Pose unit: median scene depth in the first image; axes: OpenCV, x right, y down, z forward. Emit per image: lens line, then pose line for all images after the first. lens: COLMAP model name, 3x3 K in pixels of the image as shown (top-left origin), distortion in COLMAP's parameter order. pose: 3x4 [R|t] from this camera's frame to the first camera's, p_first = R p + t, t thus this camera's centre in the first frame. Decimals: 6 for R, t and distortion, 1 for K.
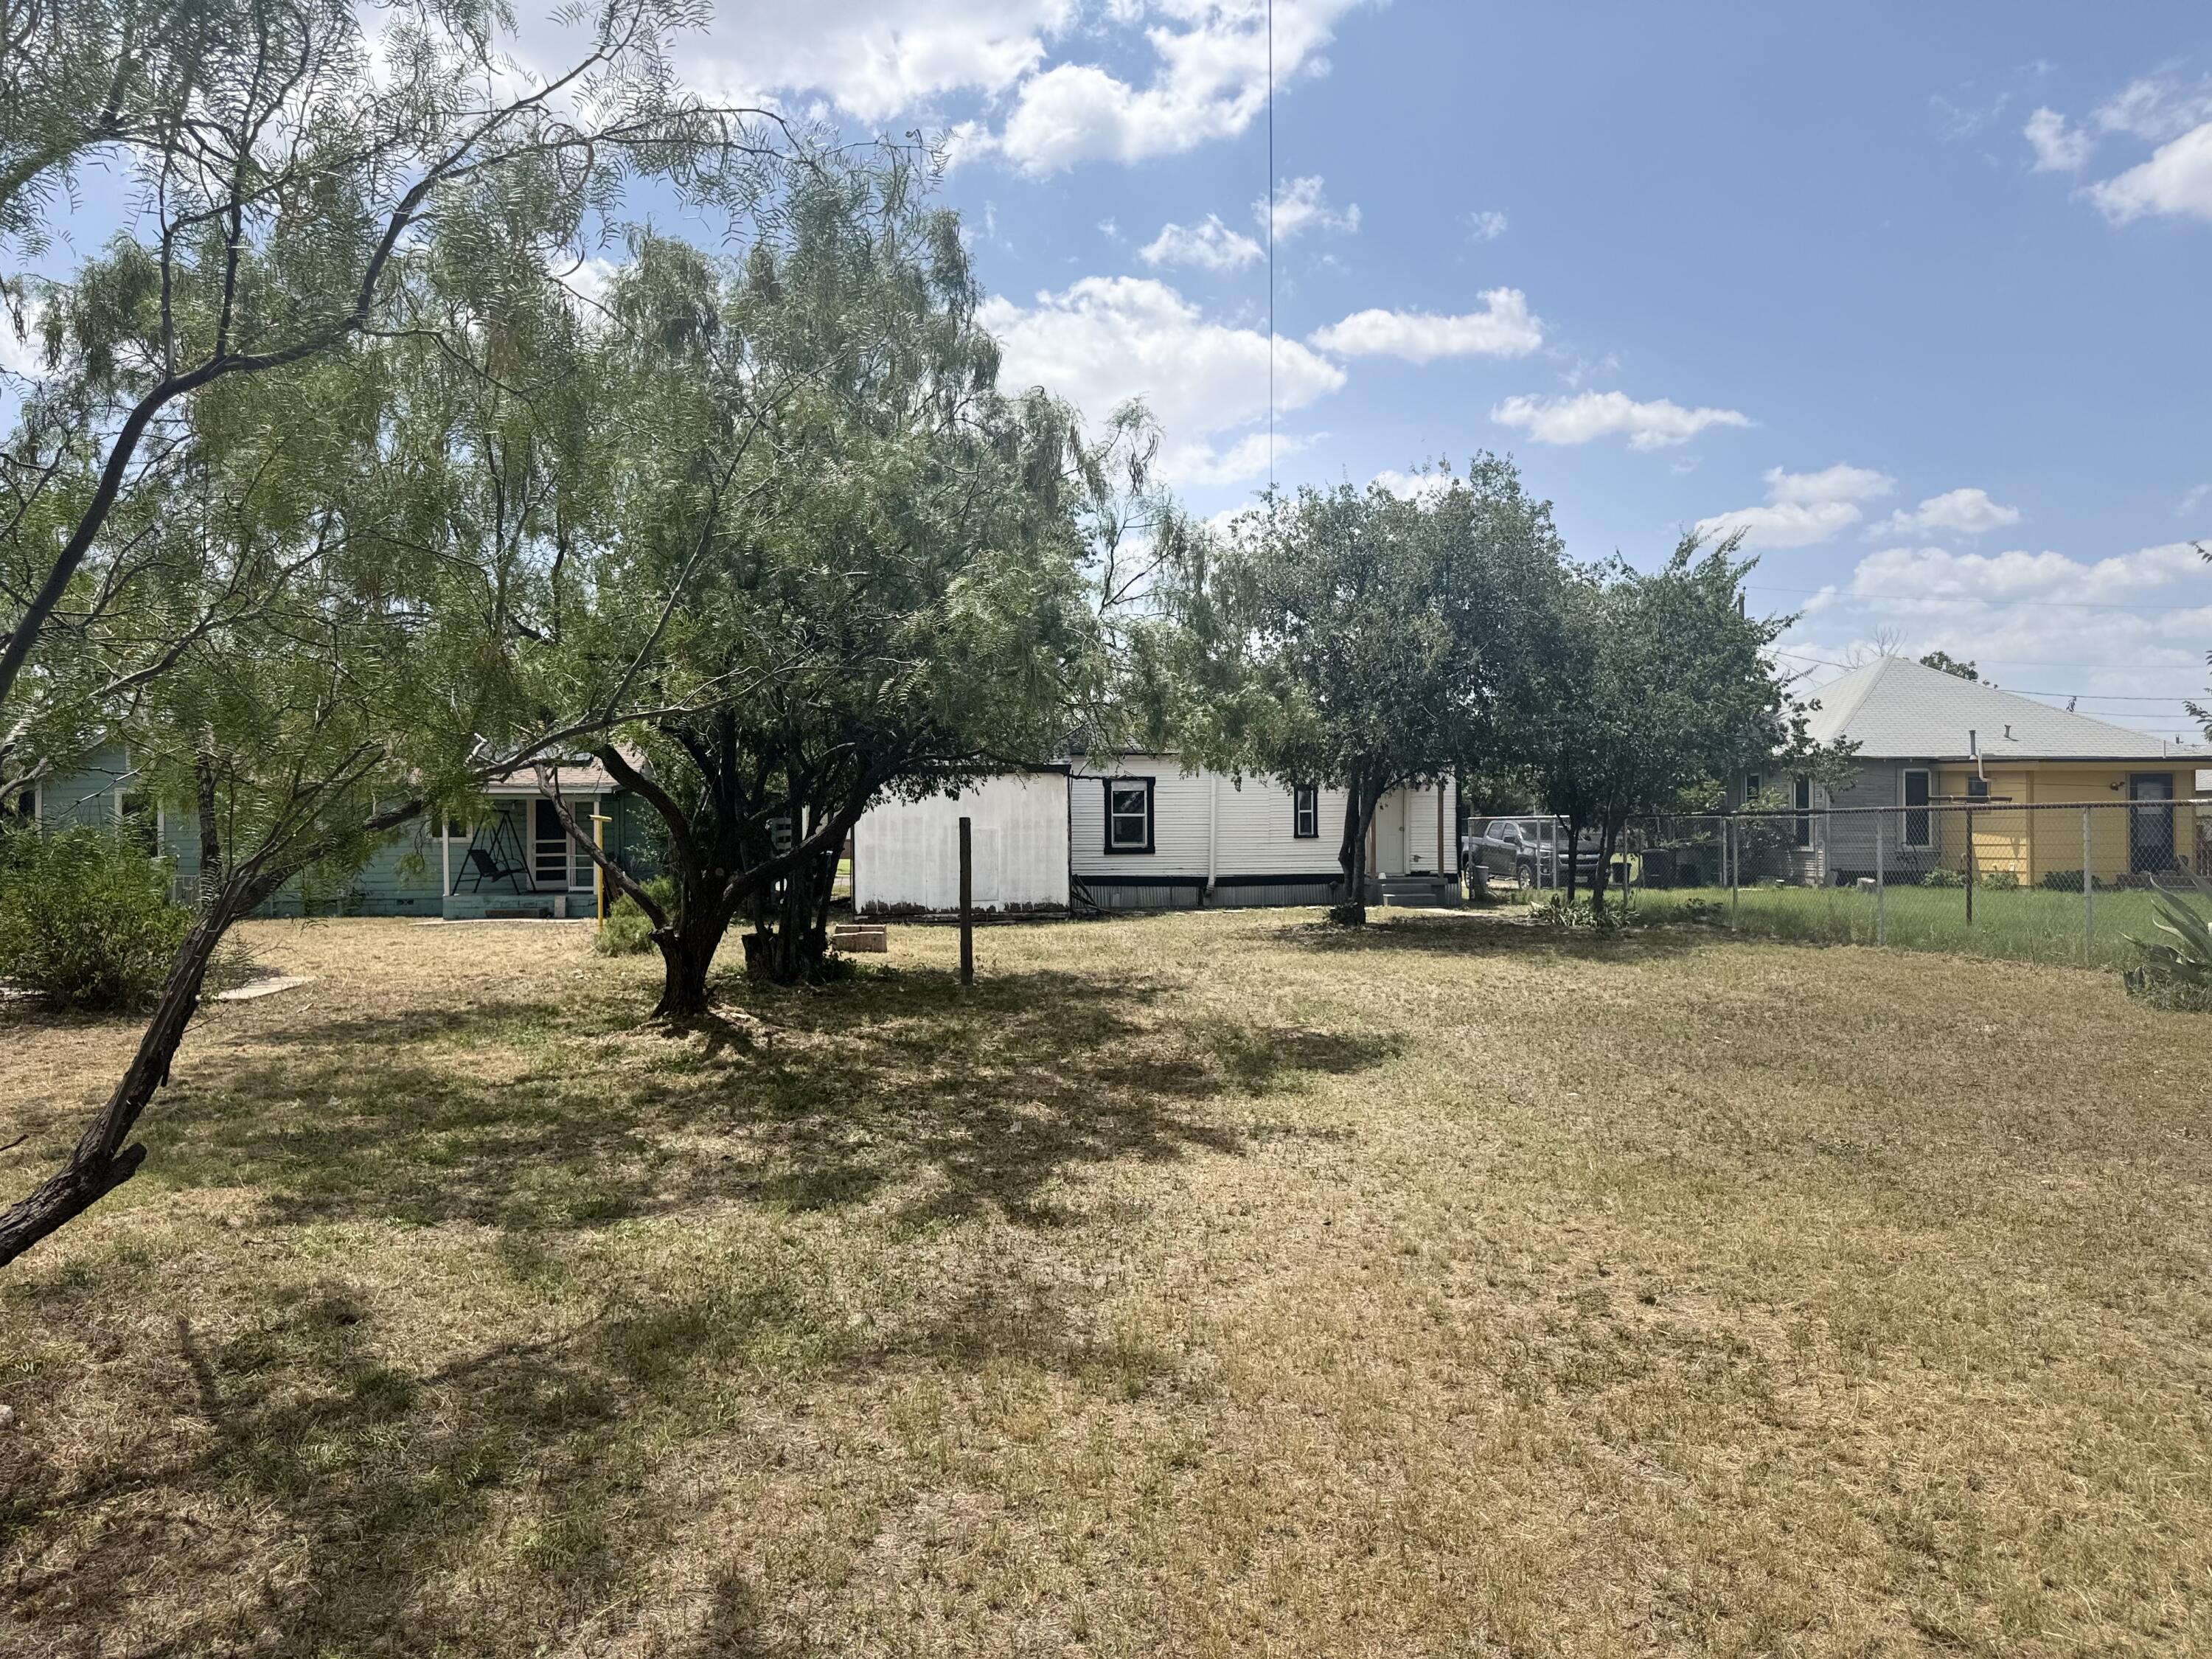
lens RADIAL K [[1542.6, 0, 1095.0], [0, 1542.6, 829.6], [0, 0, 1]] dist [0.064083, -0.083918]
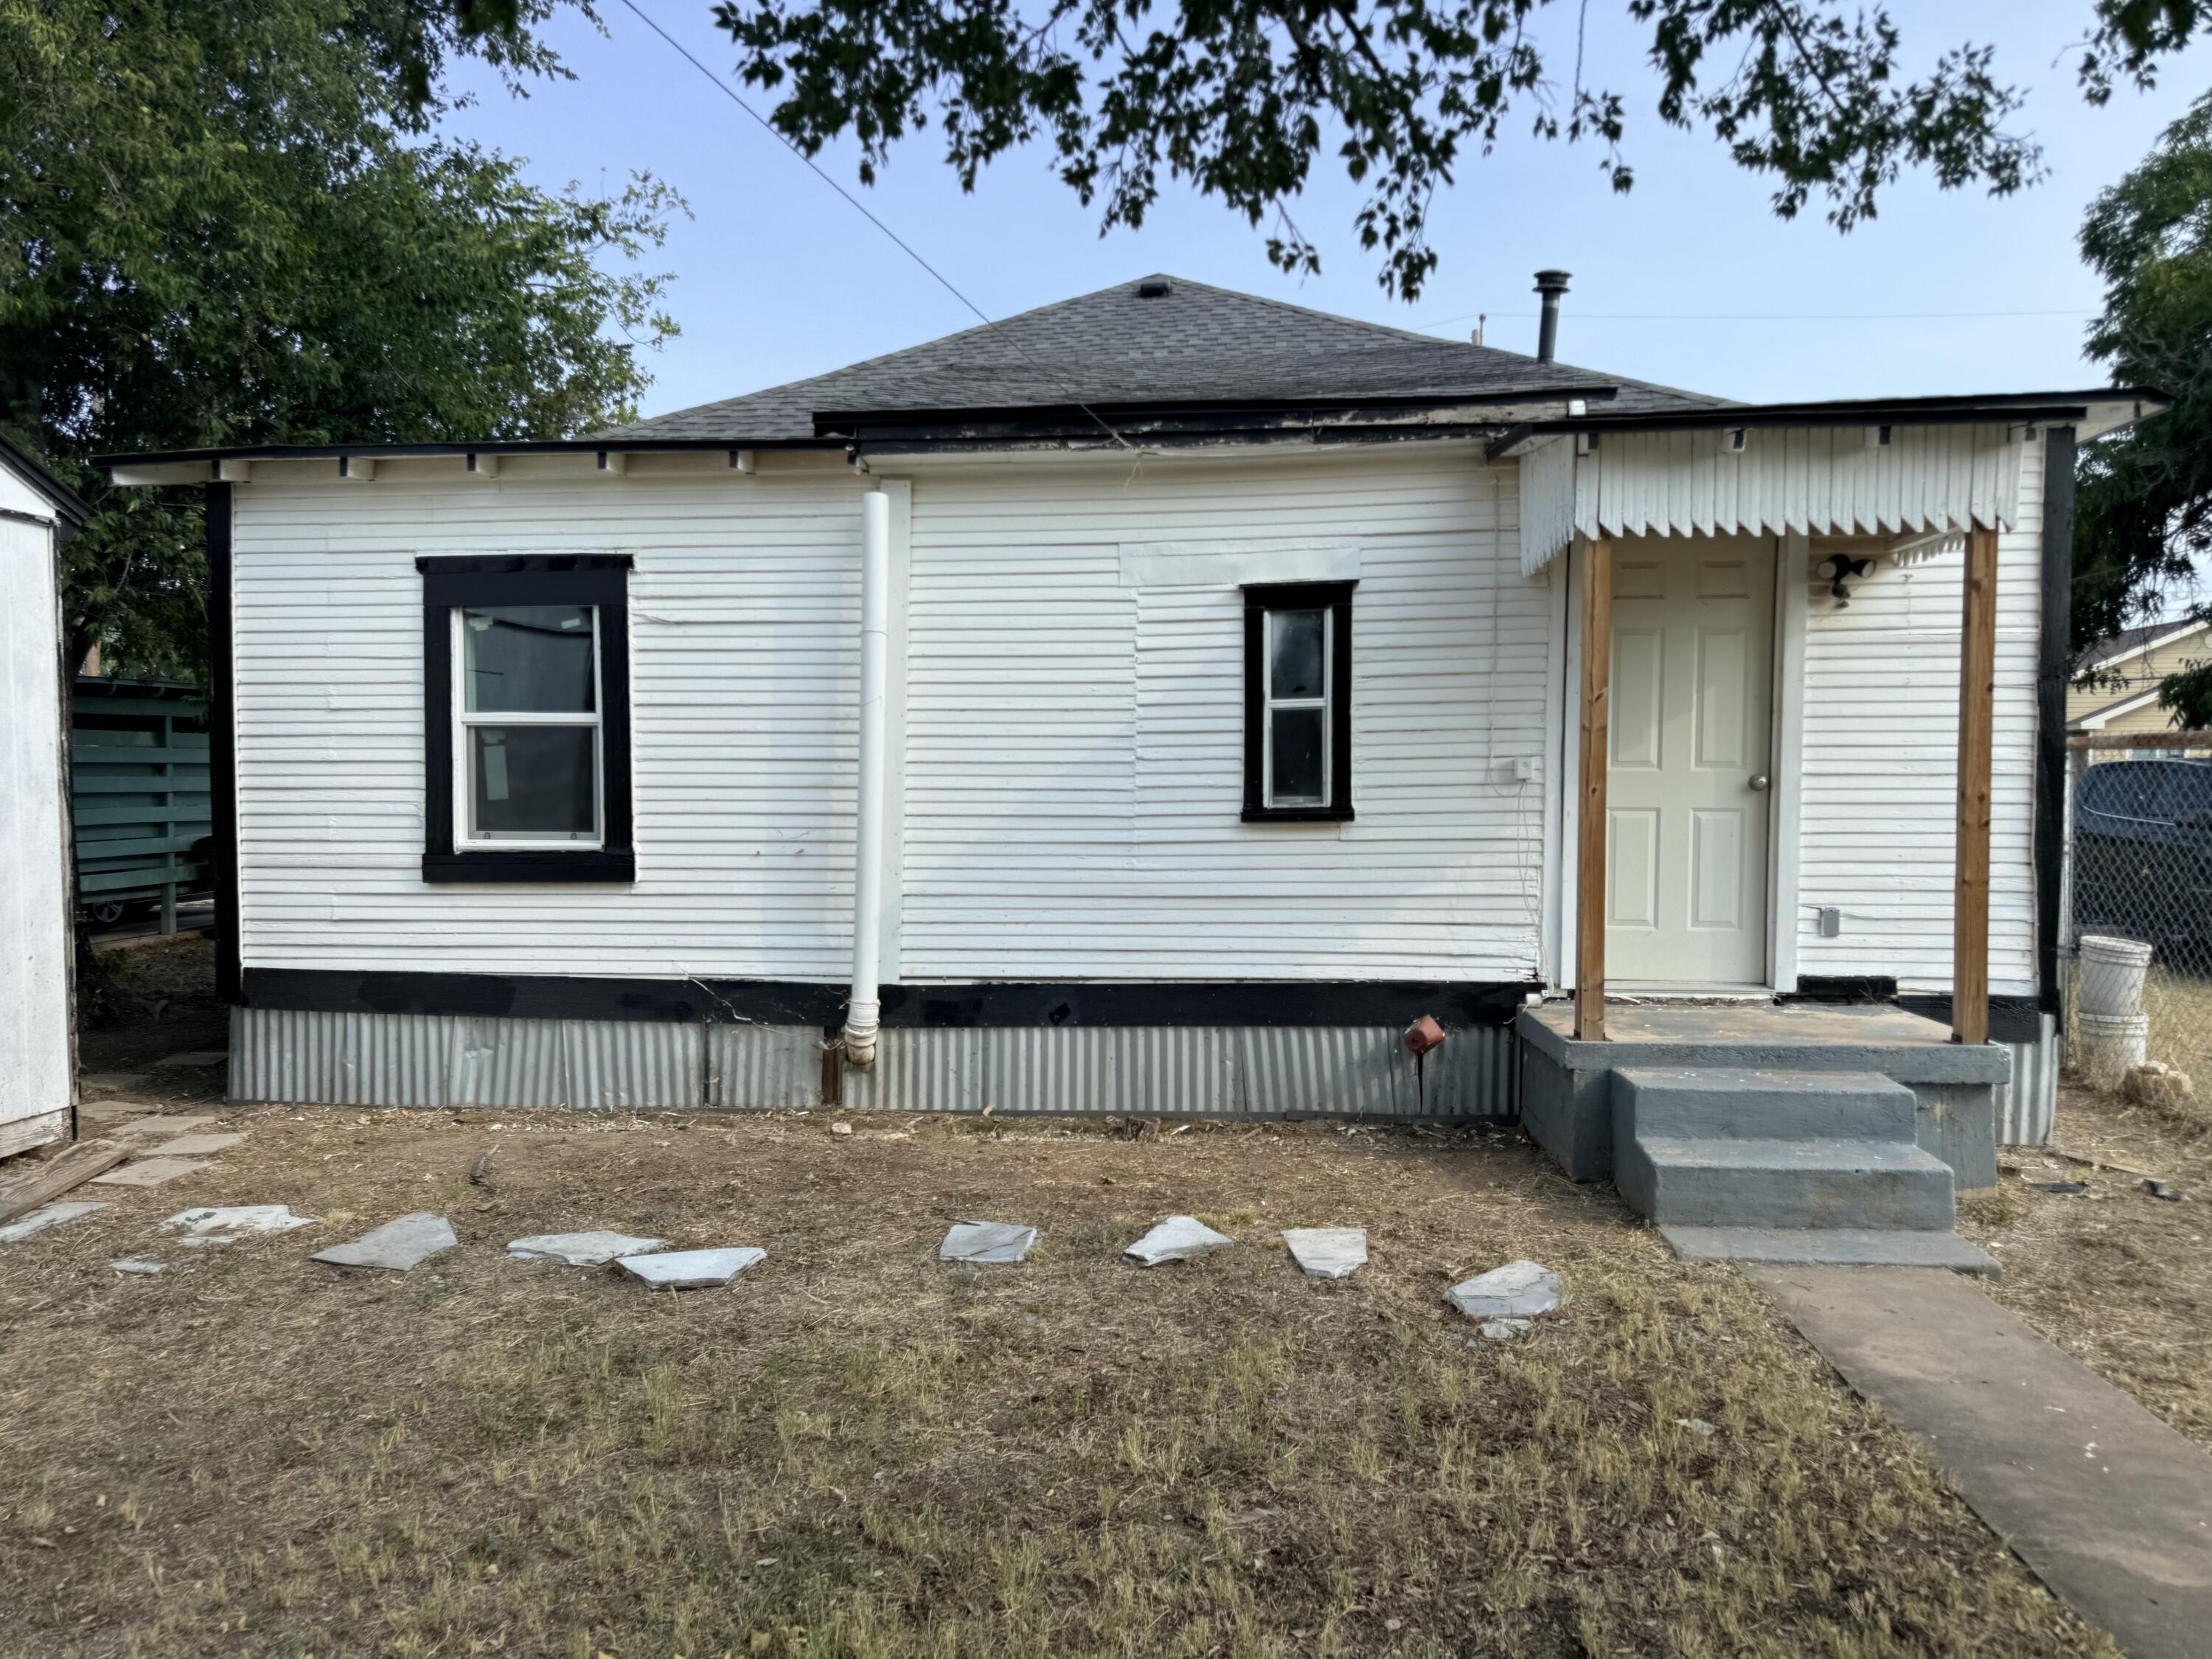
lens RADIAL K [[1542.6, 0, 1105.3], [0, 1542.6, 848.0], [0, 0, 1]] dist [0.064083, -0.083918]
pose [[0.972173, 0.014922, -0.233788, 0.165137], [-0.005773, 0.999192, 0.039770, 0.000515], [0.234192, -0.037314, 0.971474, 0.788233]]
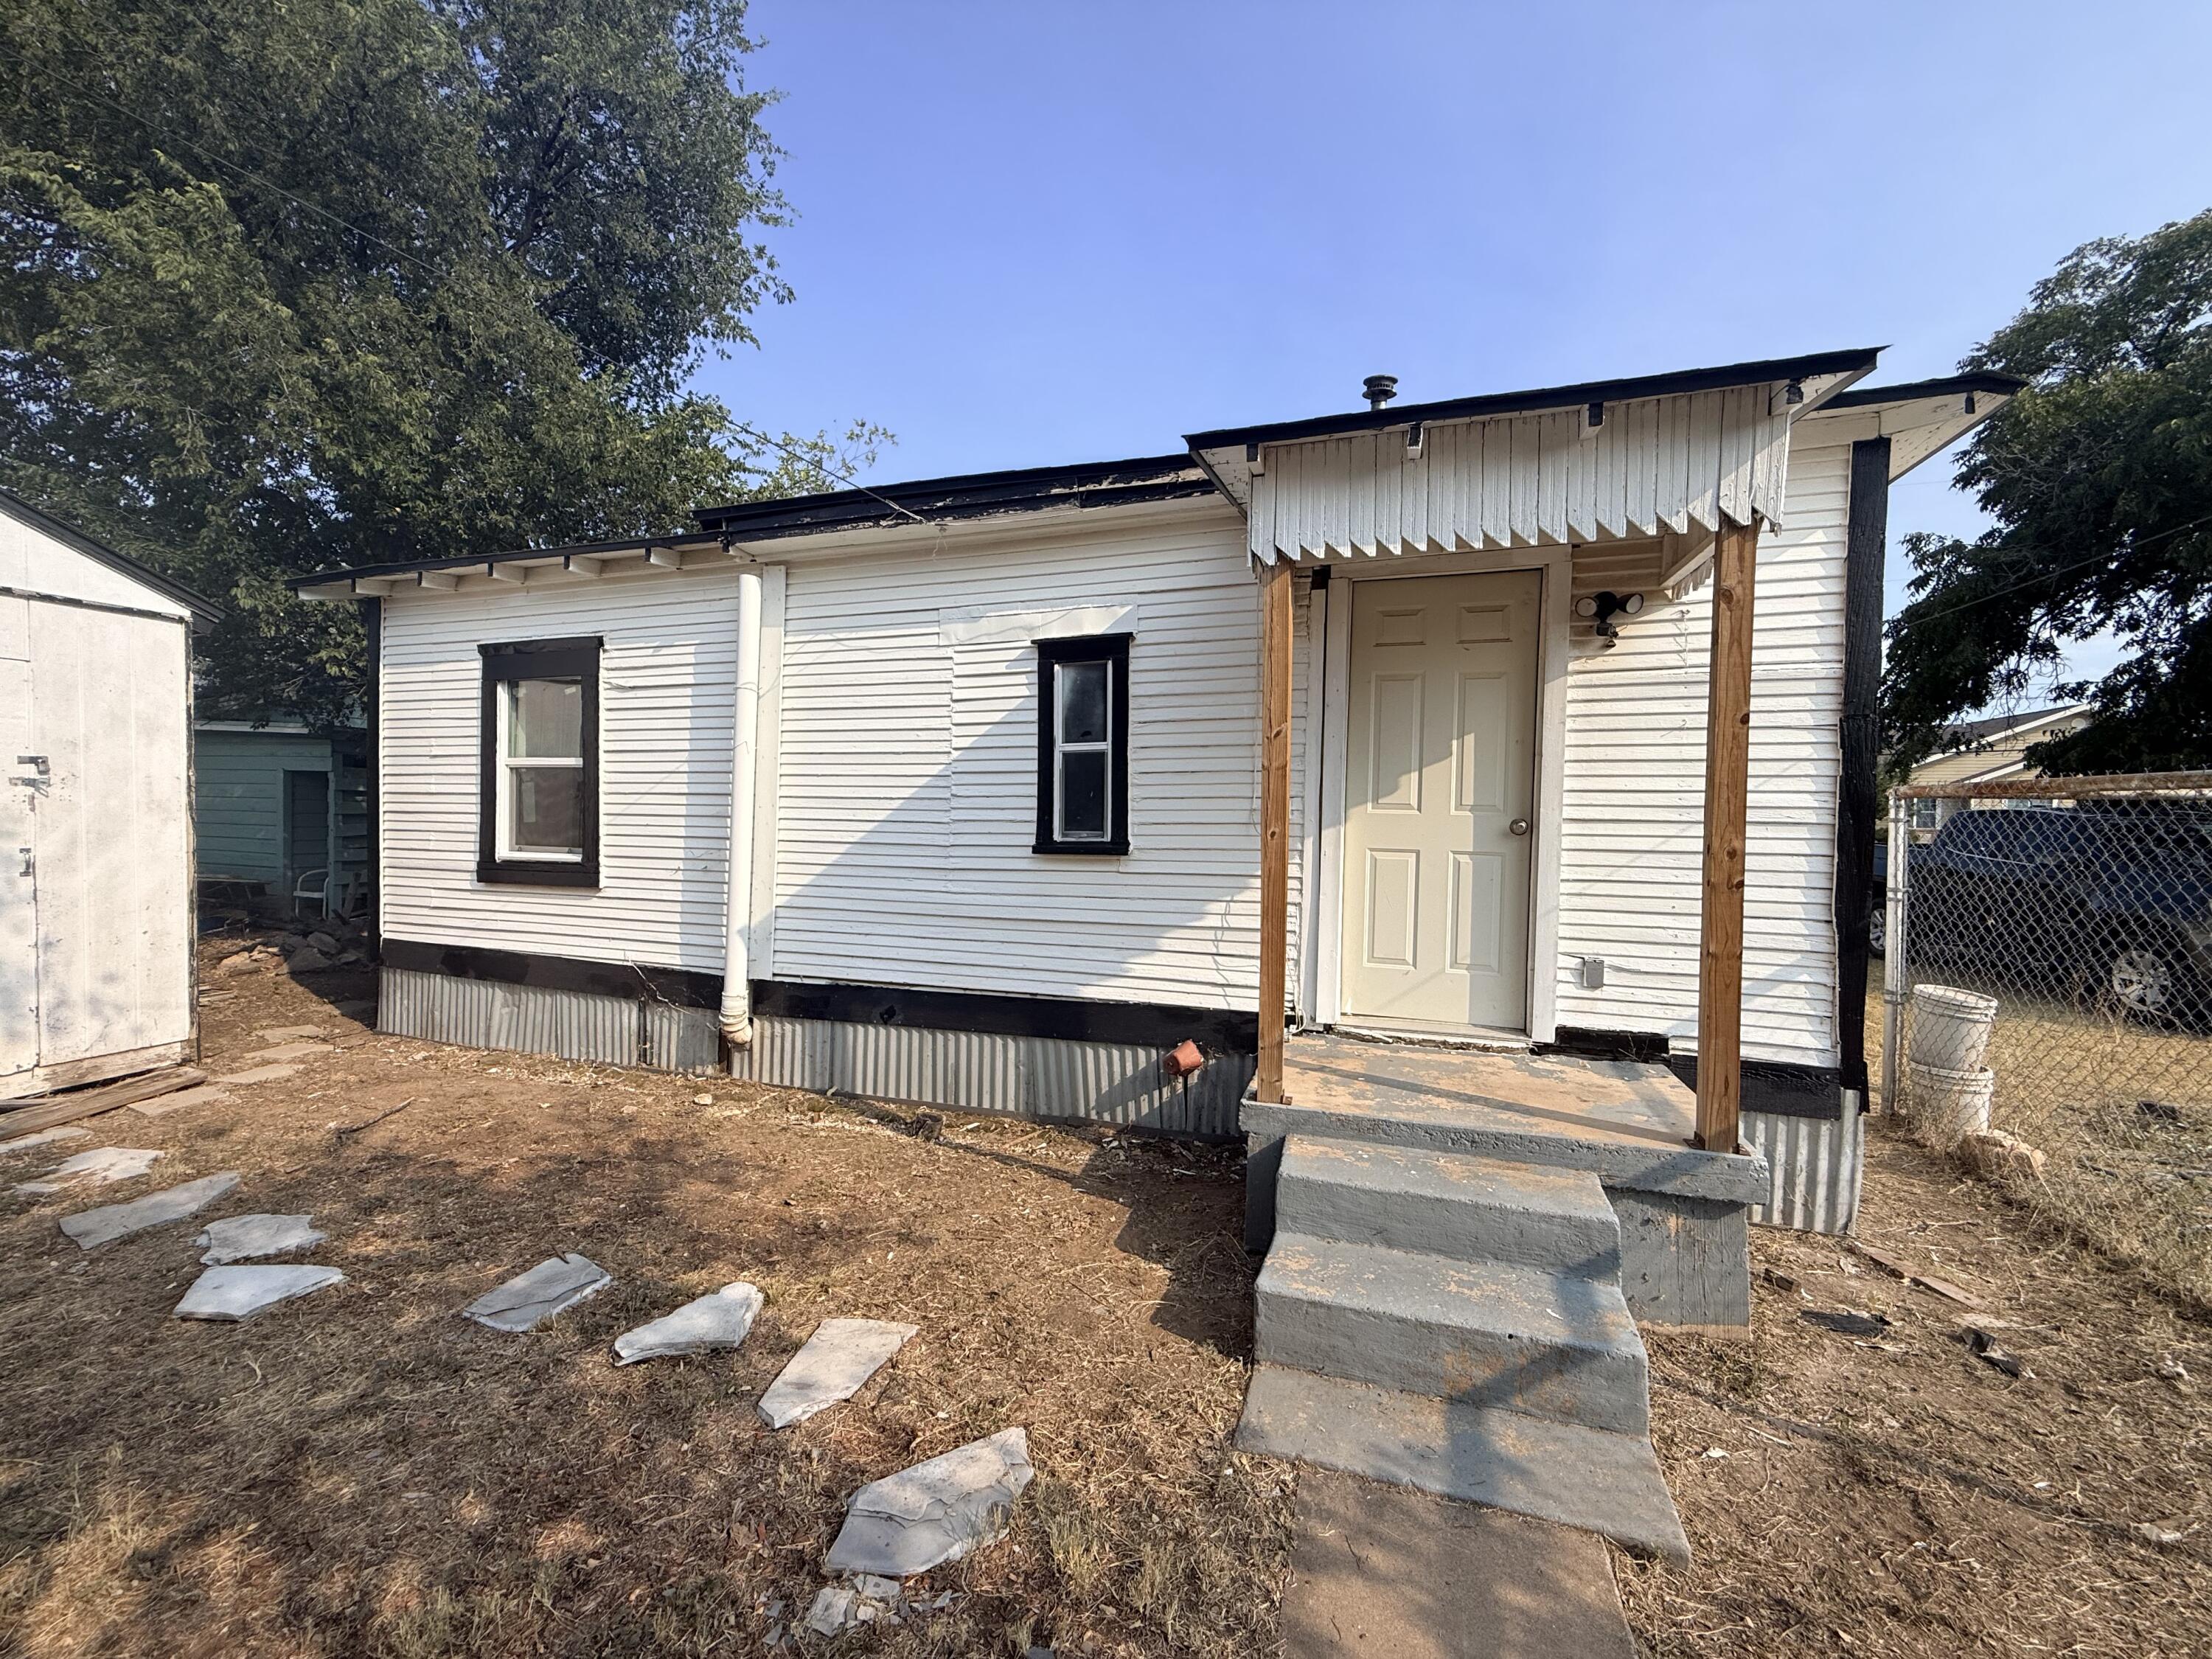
lens RADIAL K [[875.1, 0, 1116.3], [0, 875.1, 829.8], [0, 0, 1]] dist [-0.002993, 0.000575]
pose [[0.898396, 0.026688, -0.438375, 0.207131], [-0.020432, 0.999611, 0.018983, -0.001303], [0.438712, -0.008097, 0.898591, 0.891662]]
